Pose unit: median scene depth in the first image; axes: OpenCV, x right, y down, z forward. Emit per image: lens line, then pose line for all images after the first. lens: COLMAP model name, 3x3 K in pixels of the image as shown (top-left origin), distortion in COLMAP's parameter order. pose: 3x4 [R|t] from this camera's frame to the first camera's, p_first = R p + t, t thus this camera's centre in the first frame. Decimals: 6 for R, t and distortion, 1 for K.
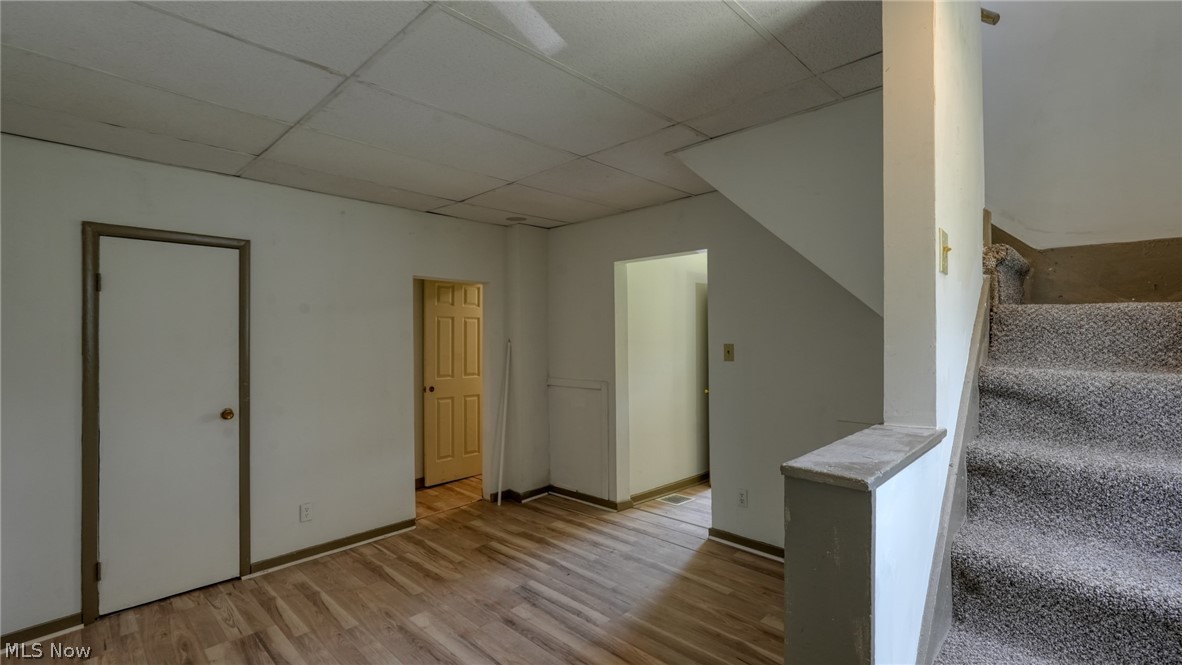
lens RADIAL K [[519.5, 0, 588.1], [0, 519.5, 333.1], [0, 0, 1]] dist [-0.023023, 0.009606]
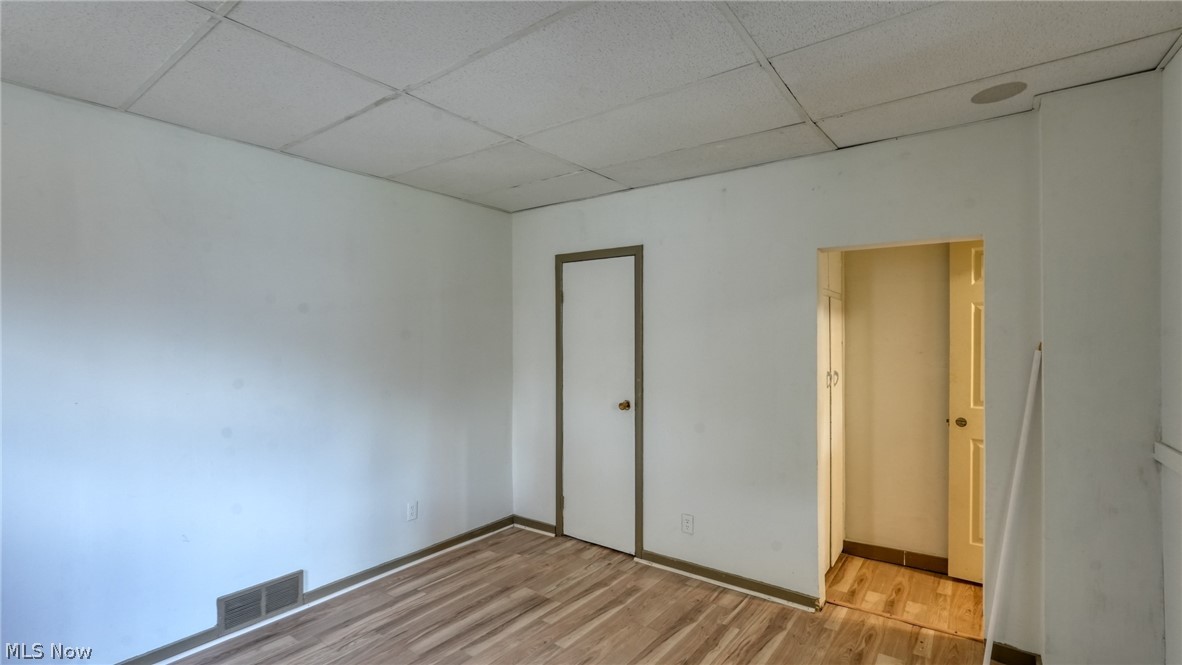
lens RADIAL K [[520.6, 0, 590.7], [0, 520.6, 334.7], [0, 0, 1]] dist [0.000061, -0.000098]
pose [[0.121131, 0.003594, -0.992630, 0.403325], [0.006080, 0.999972, 0.004362, -0.000506], [0.992618, -0.006564, 0.121106, 0.776849]]
